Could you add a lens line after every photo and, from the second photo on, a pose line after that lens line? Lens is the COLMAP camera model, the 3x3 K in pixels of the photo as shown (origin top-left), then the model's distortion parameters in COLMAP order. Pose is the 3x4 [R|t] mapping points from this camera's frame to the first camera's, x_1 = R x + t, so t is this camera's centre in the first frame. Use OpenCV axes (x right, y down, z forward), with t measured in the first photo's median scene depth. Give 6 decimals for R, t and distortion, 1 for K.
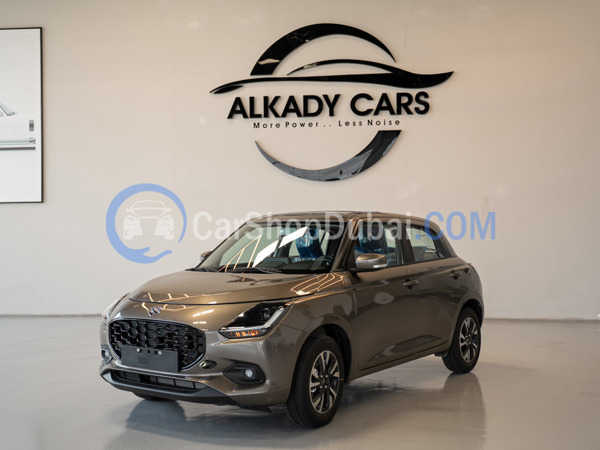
lens RADIAL K [[737.5, 0, 300.4], [0, 737.5, 223.3], [0, 0, 1]] dist [-0.044579, 0.000000]
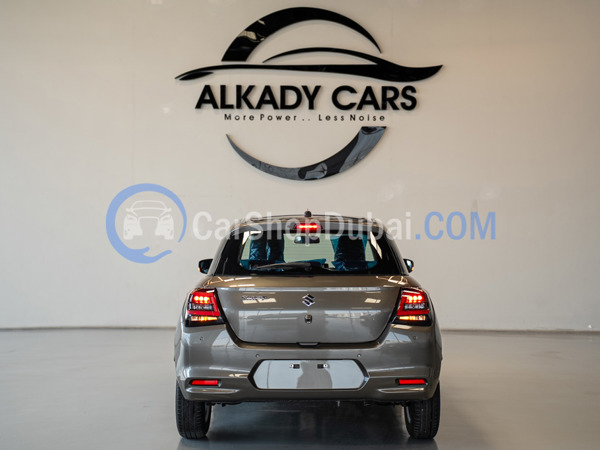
lens RADIAL K [[806.2, 0, 301.0], [0, 806.2, 224.7], [0, 0, 1]] dist [0.007417, 0.000000]
pose [[0.991492, 0.011958, 0.129618, -0.099915], [-0.011607, 0.999927, -0.003458, 0.001626], [-0.129650, 0.001924, 0.991558, 0.008008]]
